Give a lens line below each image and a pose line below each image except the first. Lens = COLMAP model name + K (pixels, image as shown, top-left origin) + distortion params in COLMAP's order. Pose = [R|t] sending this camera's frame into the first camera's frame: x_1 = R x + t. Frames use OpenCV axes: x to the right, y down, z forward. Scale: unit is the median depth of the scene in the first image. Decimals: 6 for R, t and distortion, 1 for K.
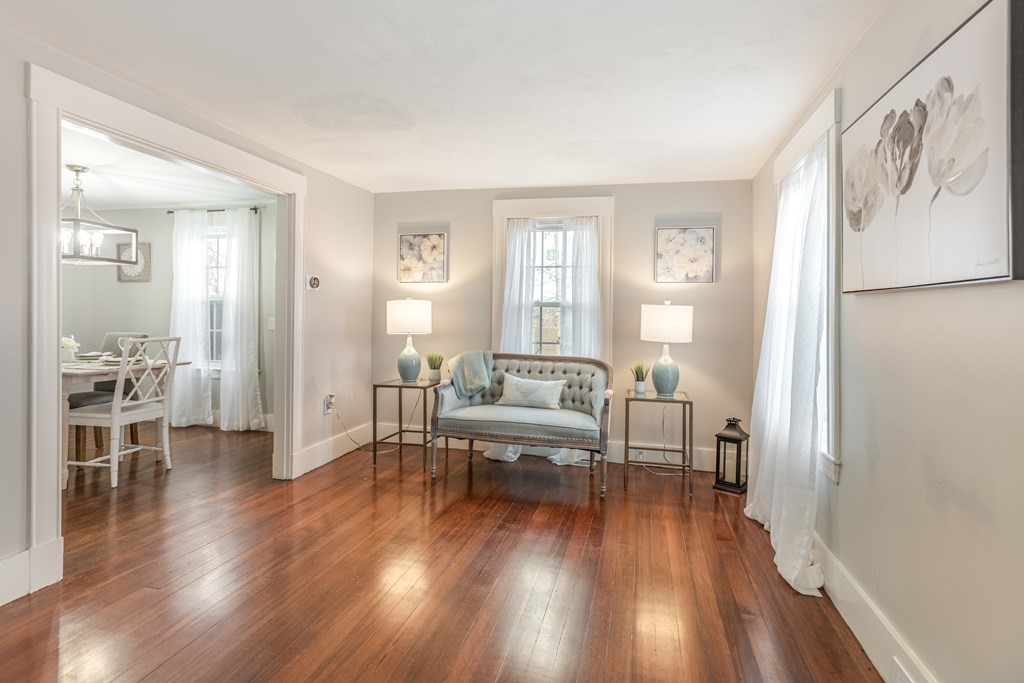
lens RADIAL K [[519.1, 0, 517.9], [0, 519.1, 317.7], [0, 0, 1]] dist [-0.002895, 0.000363]
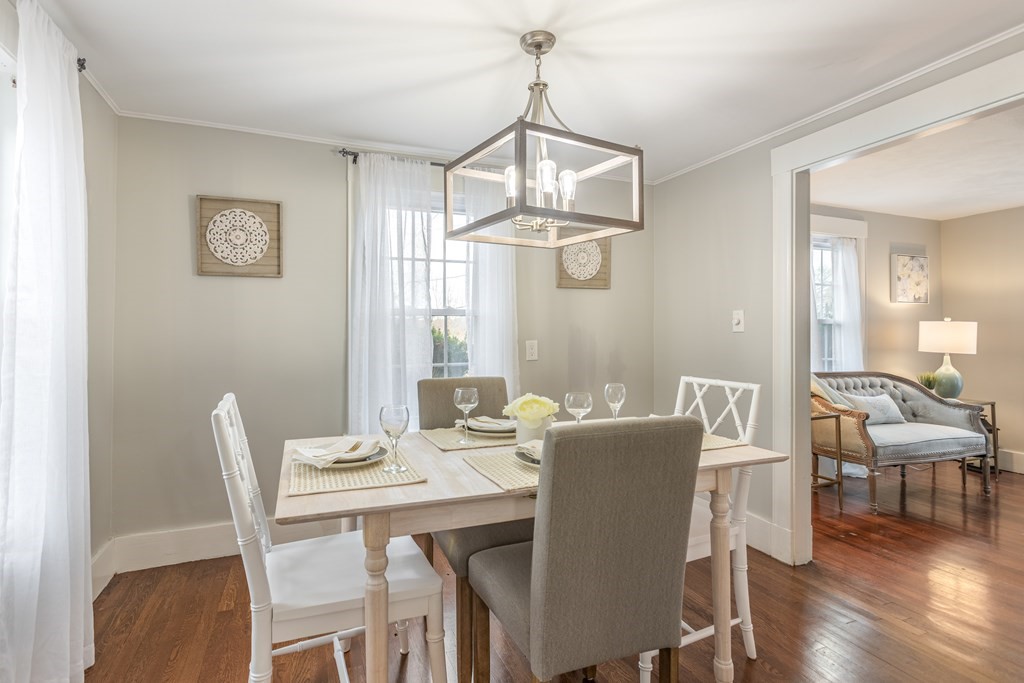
lens RADIAL K [[480.9, 0, 534.5], [0, 480.9, 328.3], [0, 0, 1]] dist [-0.001115, 0.000361]
pose [[0.826067, -0.004247, 0.563556, -1.002196], [0.017112, 0.999700, -0.017549, -0.005017], [-0.563312, 0.024141, 0.825892, 0.587852]]
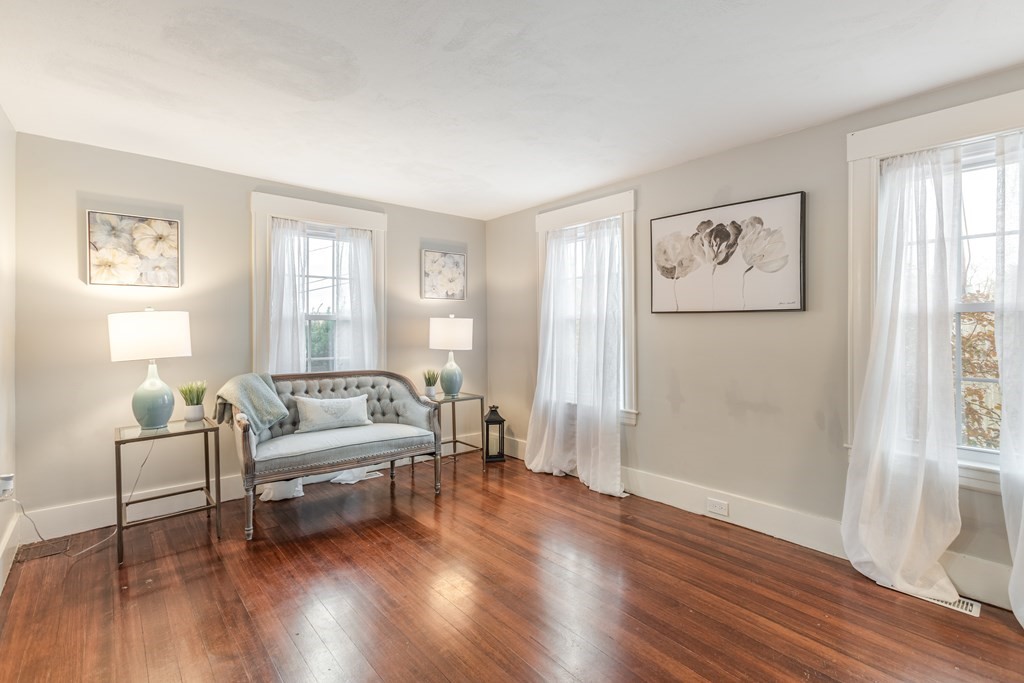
lens RADIAL K [[480.9, 0, 534.5], [0, 480.9, 328.3], [0, 0, 1]] dist [-0.001115, 0.000361]
pose [[0.555153, -0.020246, 0.831502, -0.480729], [0.017295, 0.999769, 0.012797, -0.011175], [-0.831569, 0.007277, 0.555374, 0.223105]]
